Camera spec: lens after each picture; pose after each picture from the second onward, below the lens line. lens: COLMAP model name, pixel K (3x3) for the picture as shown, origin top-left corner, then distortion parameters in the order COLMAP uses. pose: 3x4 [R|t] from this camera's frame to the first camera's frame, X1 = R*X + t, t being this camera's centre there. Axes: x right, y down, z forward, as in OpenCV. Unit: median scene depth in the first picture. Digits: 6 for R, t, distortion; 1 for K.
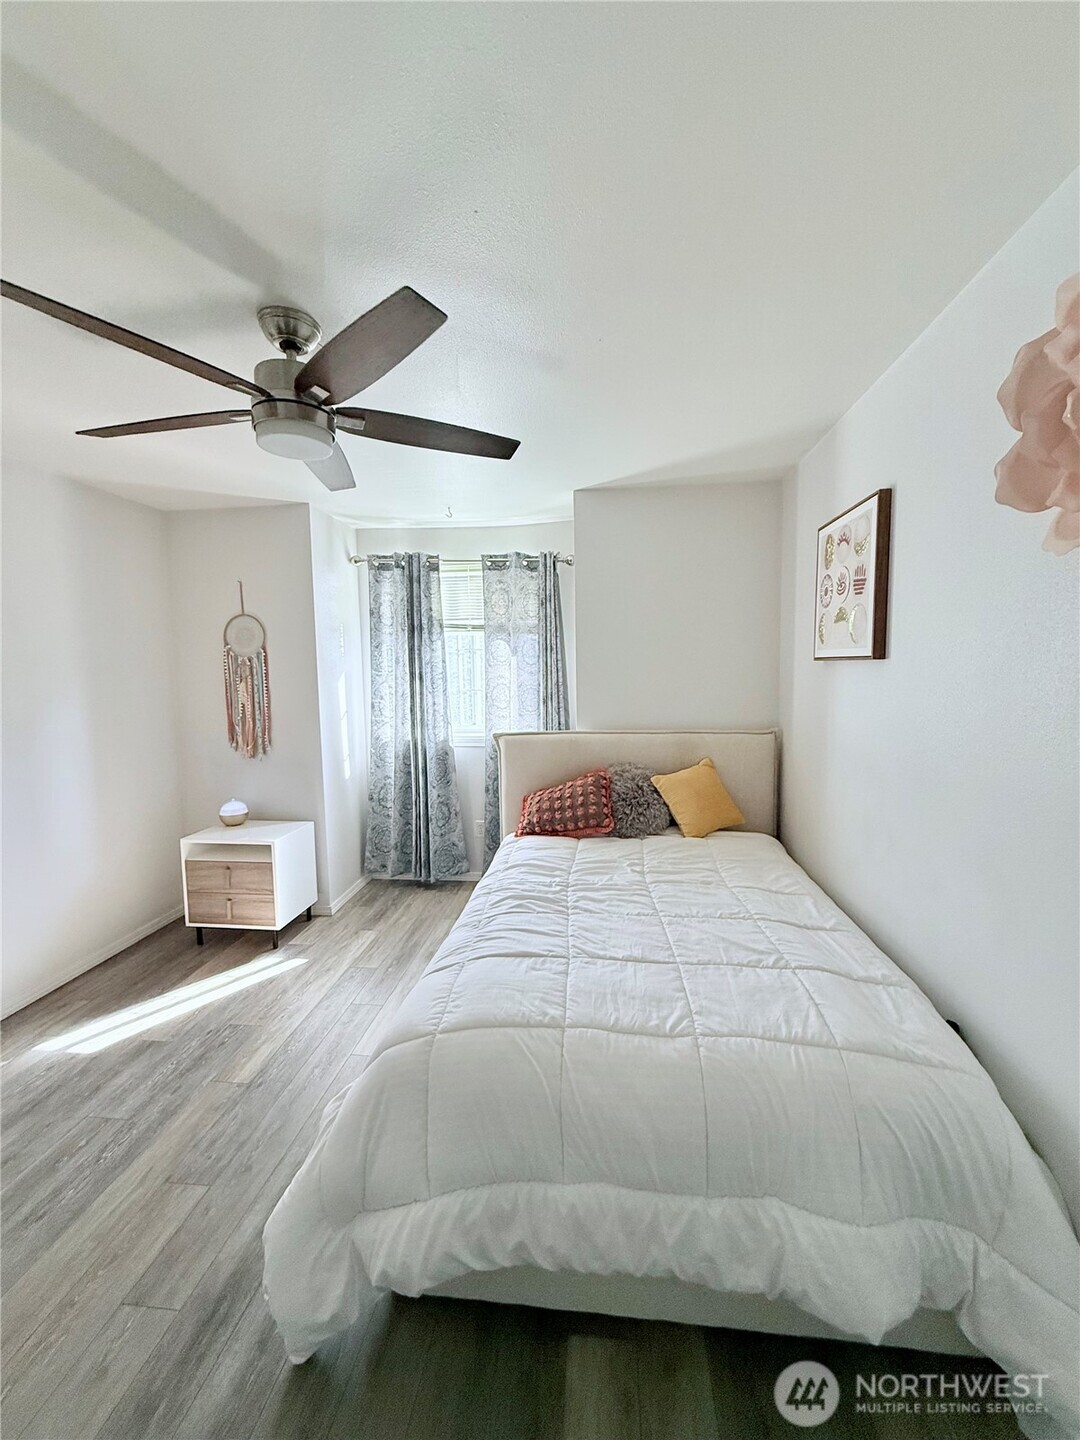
lens RADIAL K [[573.3, 0, 540.0], [0, 573.3, 720.0], [0, 0, 1]] dist [0.001384, 0.000588]
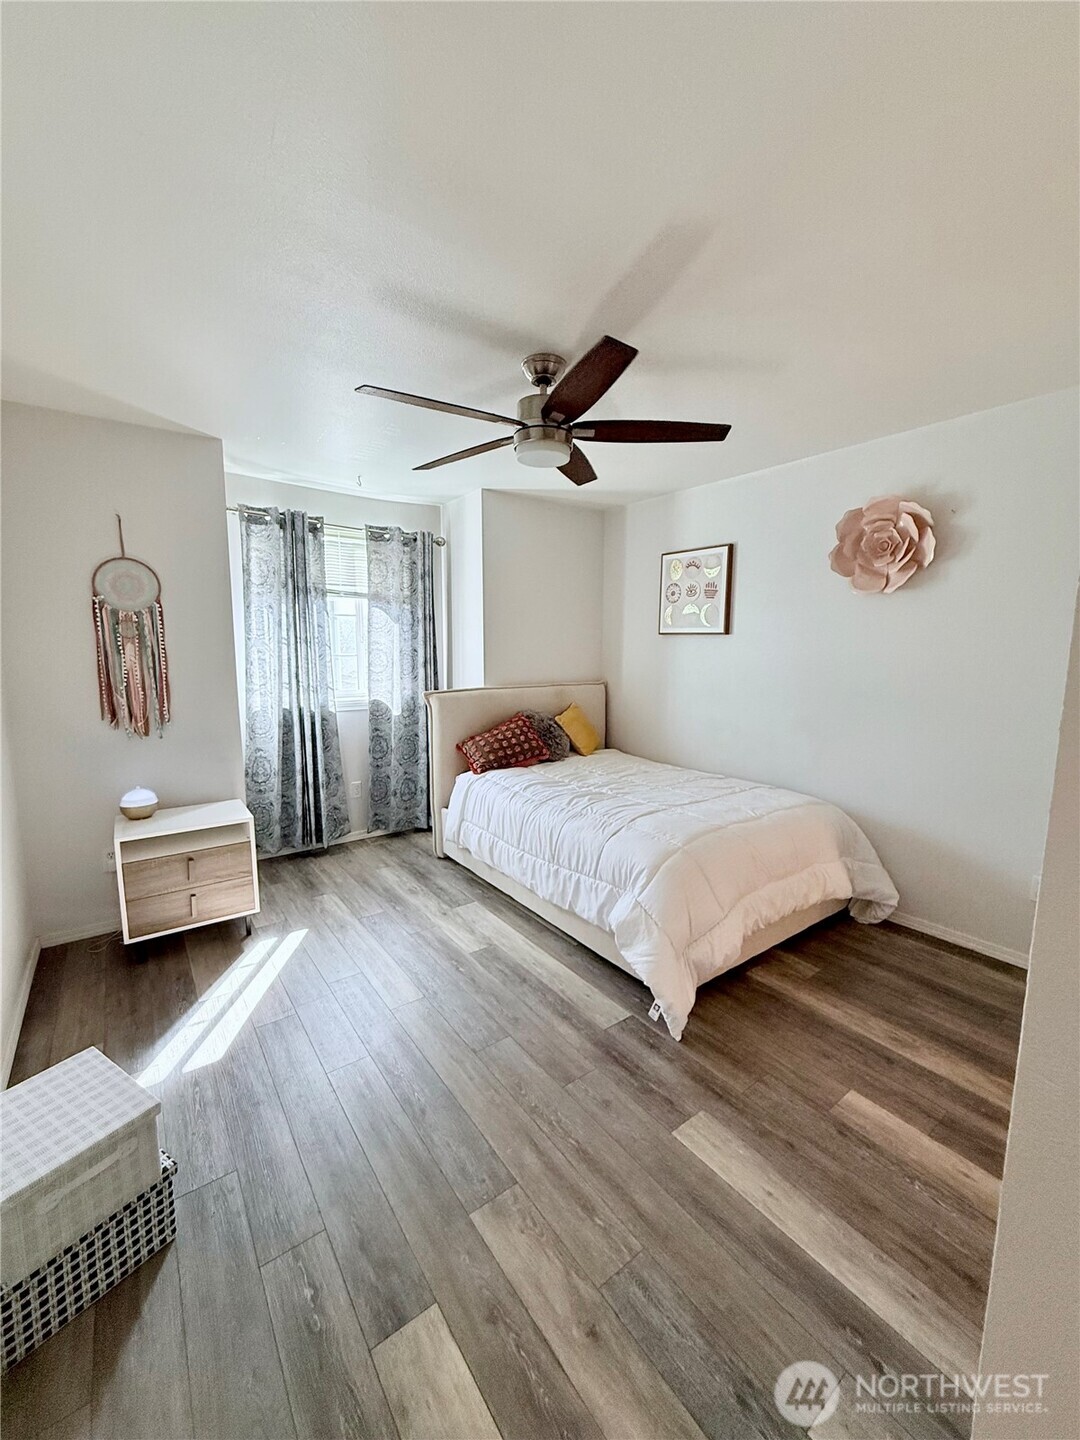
lens RADIAL K [[573.3, 0, 540.0], [0, 573.3, 720.0], [0, 0, 1]] dist [0.001384, 0.000588]
pose [[0.736591, -0.072446, 0.672447, -0.712156], [0.043832, 0.997270, 0.059427, 0.021833], [-0.674917, -0.014299, 0.737755, 0.014215]]
